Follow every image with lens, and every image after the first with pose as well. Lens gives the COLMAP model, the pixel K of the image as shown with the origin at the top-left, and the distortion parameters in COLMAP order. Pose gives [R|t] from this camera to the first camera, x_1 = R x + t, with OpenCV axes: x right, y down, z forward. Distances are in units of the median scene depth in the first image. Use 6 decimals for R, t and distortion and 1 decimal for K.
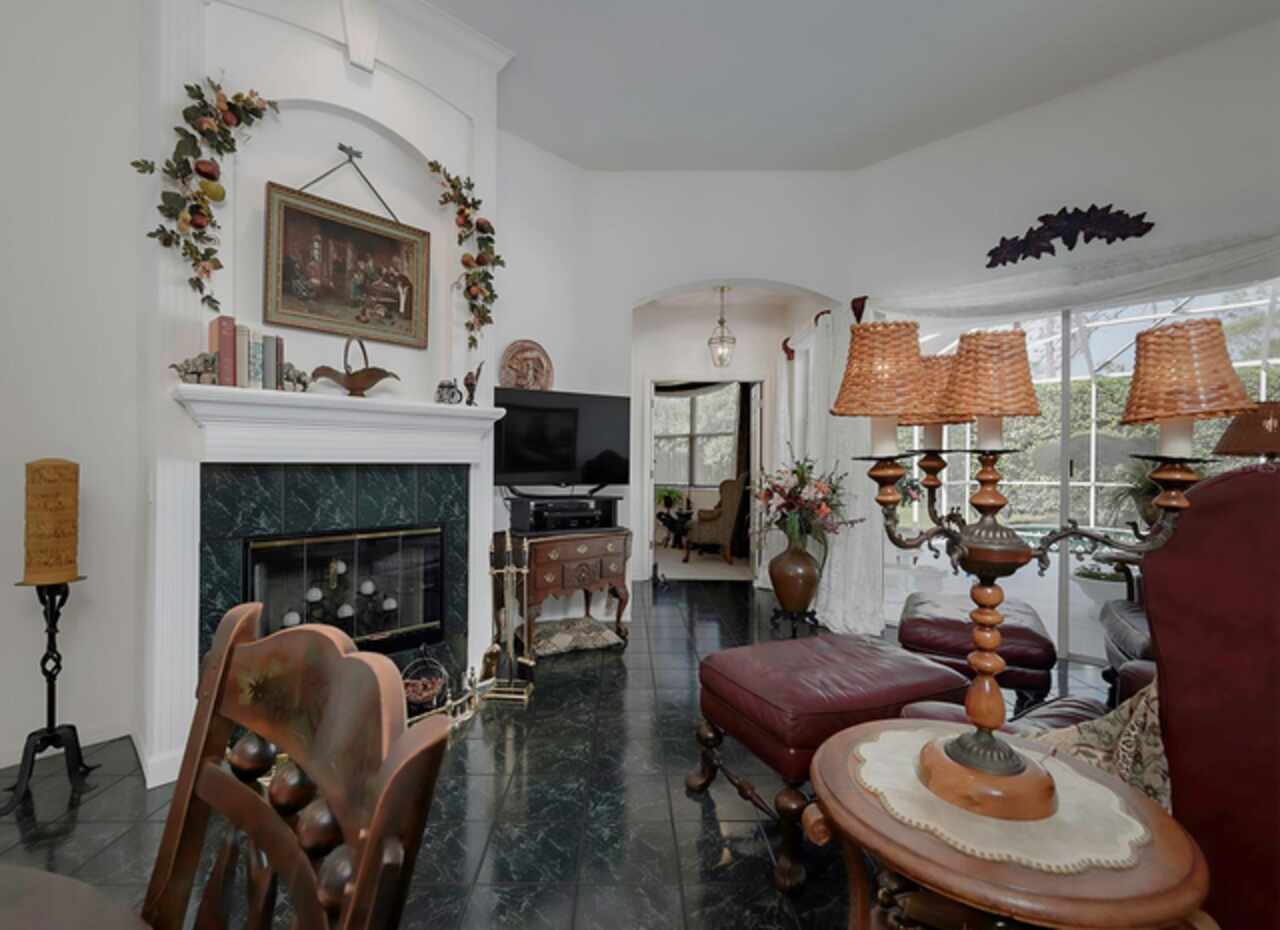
lens RADIAL K [[574.2, 0, 622.7], [0, 574.2, 466.8], [0, 0, 1]] dist [0.000829, 0.000227]
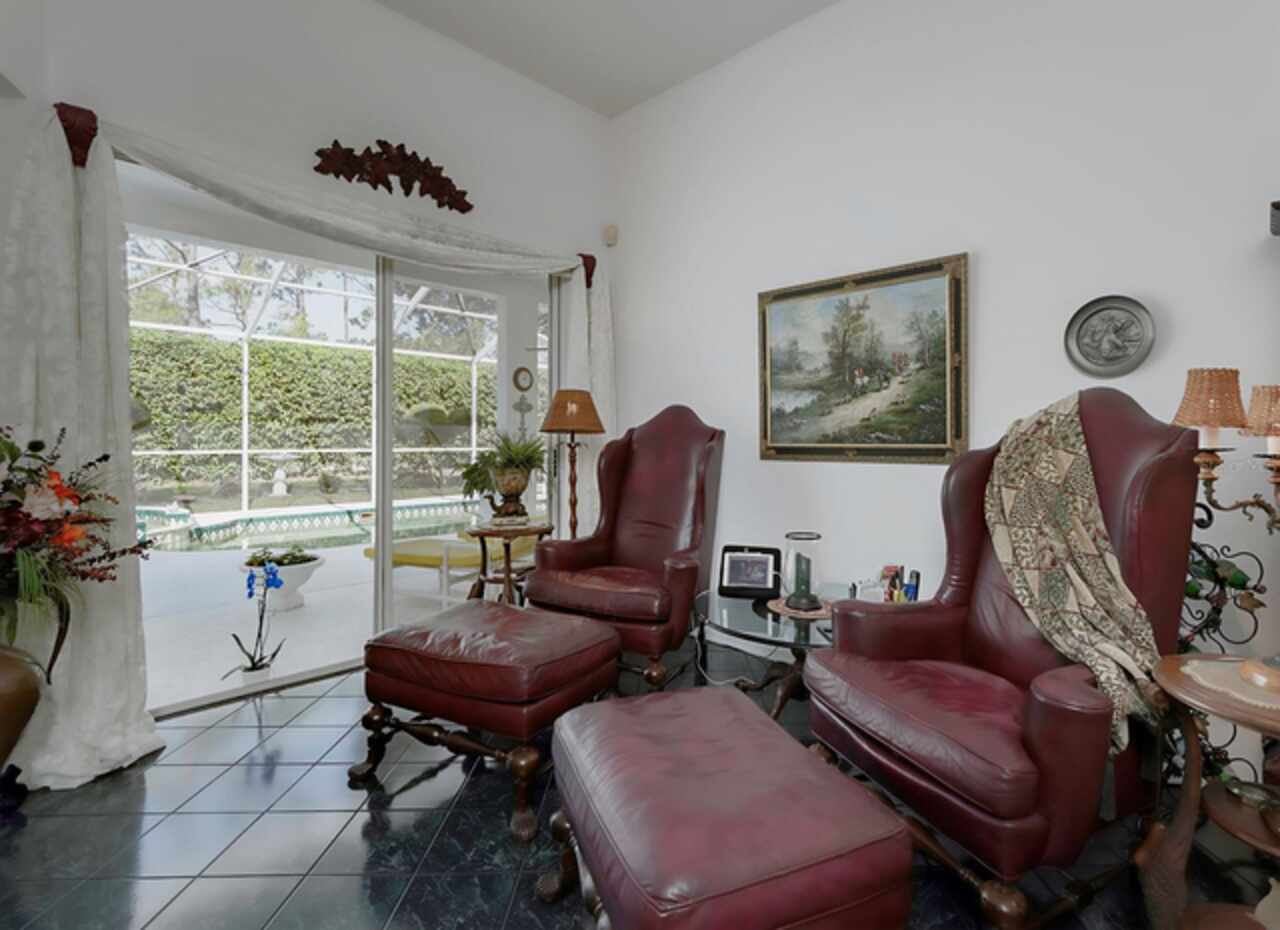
lens RADIAL K [[619.5, 0, 685.4], [0, 619.5, 435.4], [0, 0, 1]] dist [0.002749, 0.000073]
pose [[-0.040395, -0.004035, 0.999176, -0.229099], [-0.007415, 0.999966, 0.003738, -0.016943], [-0.999156, -0.007258, -0.040424, 0.708318]]
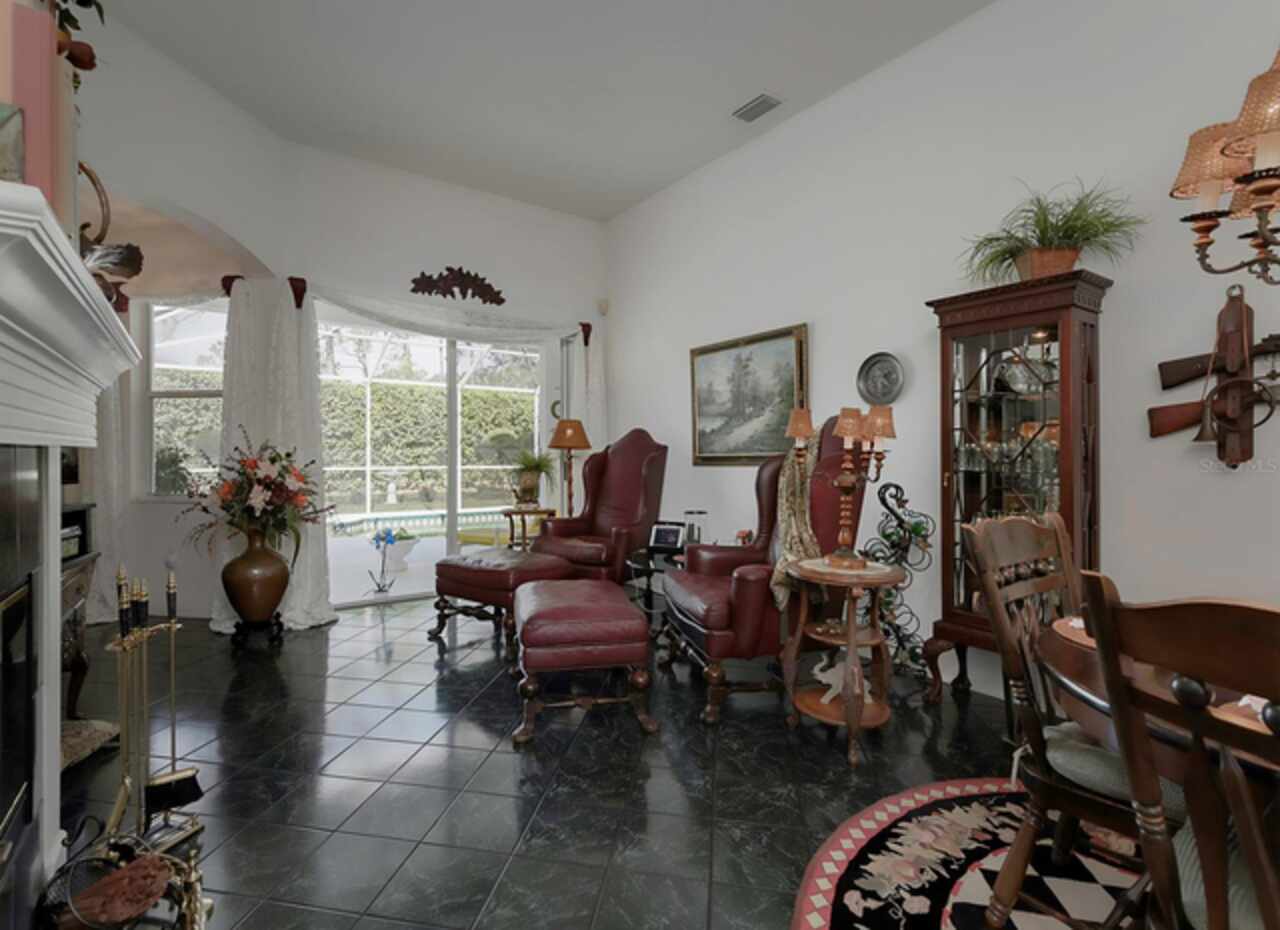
lens RADIAL K [[606.2, 0, 609.7], [0, 606.2, 455.9], [0, 0, 1]] dist [0.001191, 0.000218]
pose [[0.191427, -0.003014, 0.981502, -0.705649], [-0.000103, 0.999995, 0.003091, 0.000064], [-0.981507, -0.000693, 0.191426, 0.429773]]
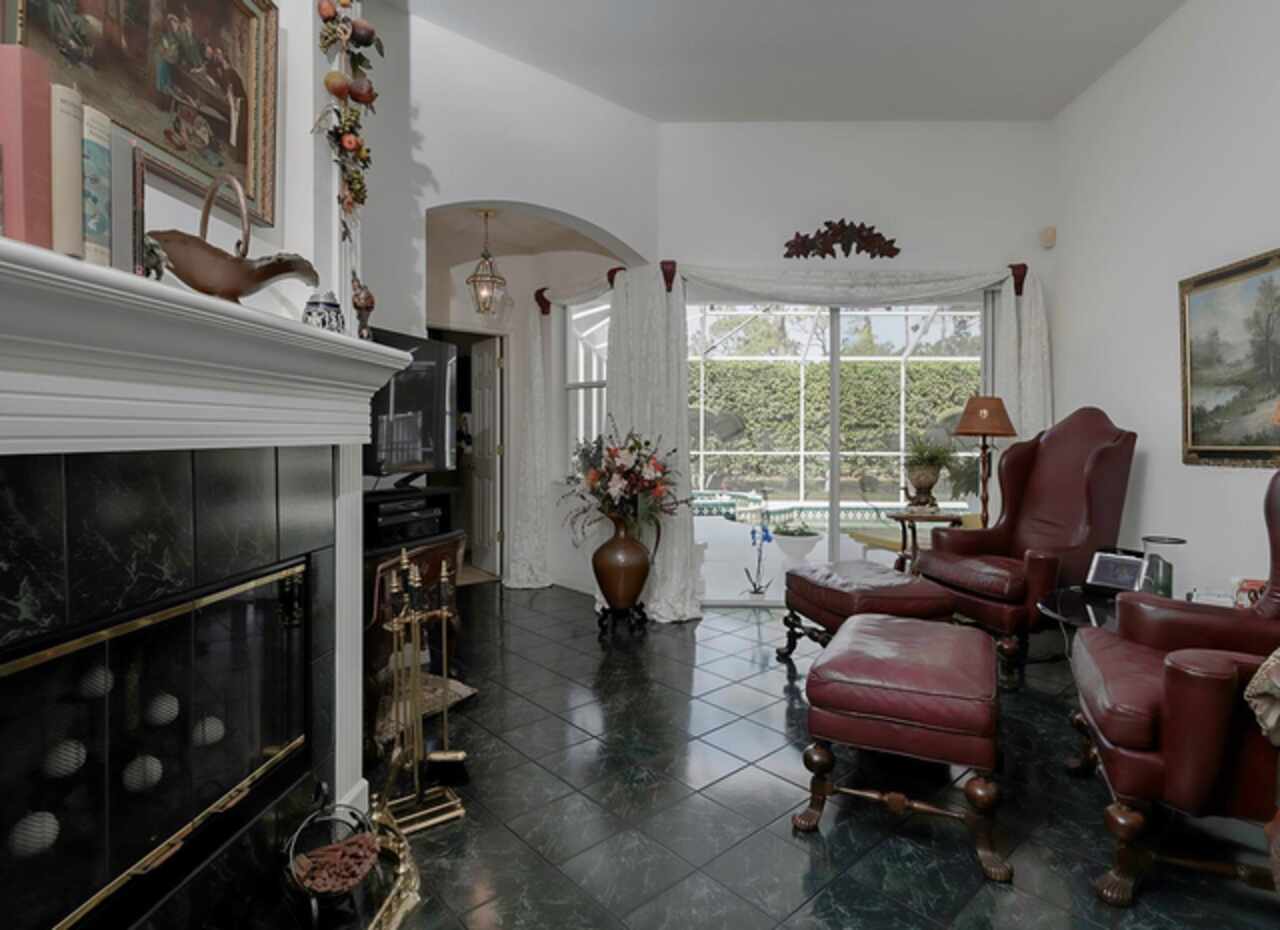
lens RADIAL K [[672.1, 0, 673.2], [0, 672.1, 441.6], [0, 0, 1]] dist [-0.000261, 0.000498]
pose [[0.723461, -0.004998, 0.690347, -0.492695], [-0.001610, 0.999959, 0.008927, -0.014984], [-0.690363, -0.007570, 0.723423, 0.293872]]
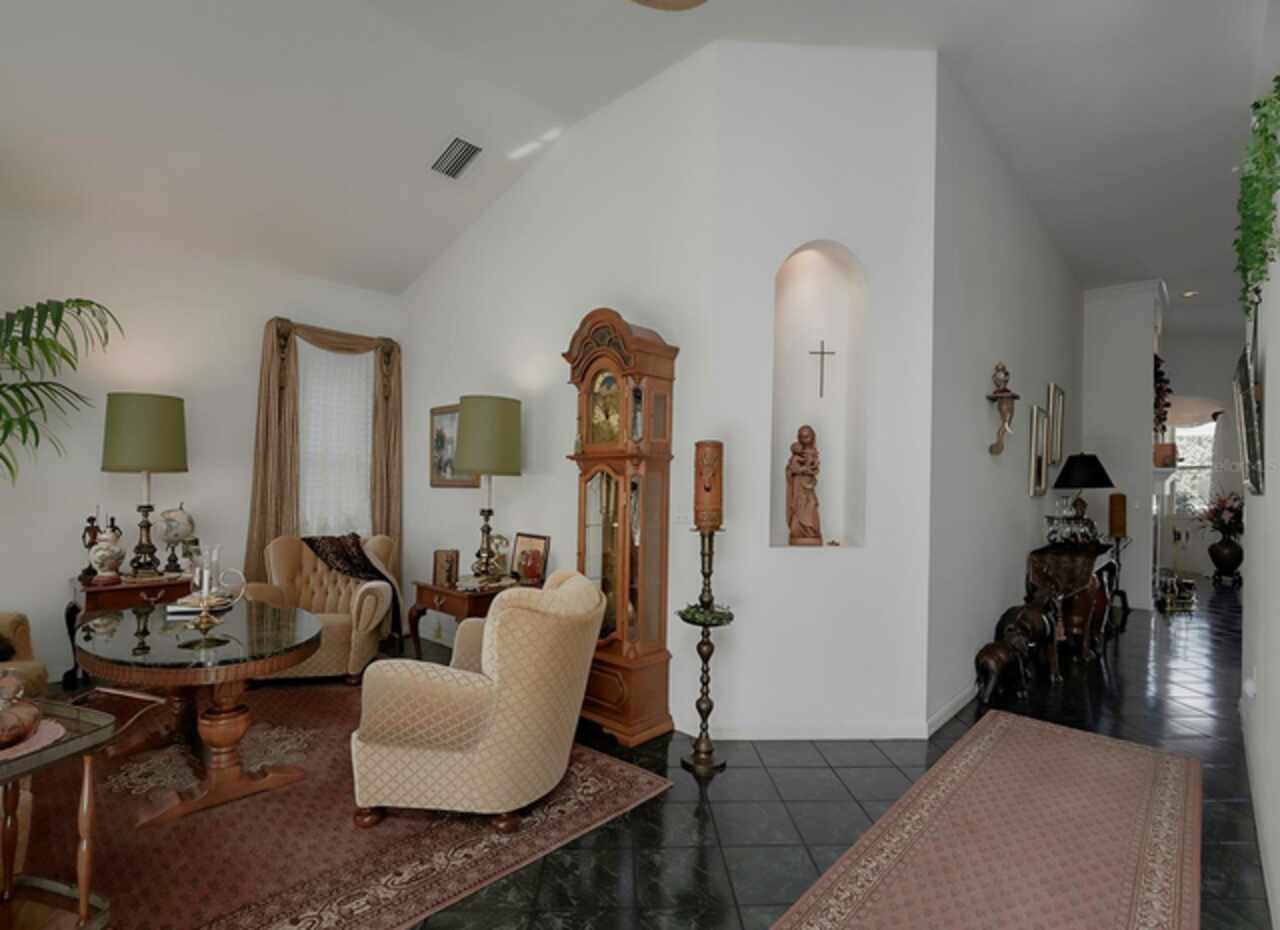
lens RADIAL K [[612.3, 0, 636.1], [0, 612.3, 483.8], [0, 0, 1]] dist [0.001225, 0.000205]
pose [[0.999274, 0.017927, 0.033618, -2.495651], [-0.017753, 0.999827, -0.005468, 0.004689], [-0.033710, 0.004867, 0.999420, -1.411546]]
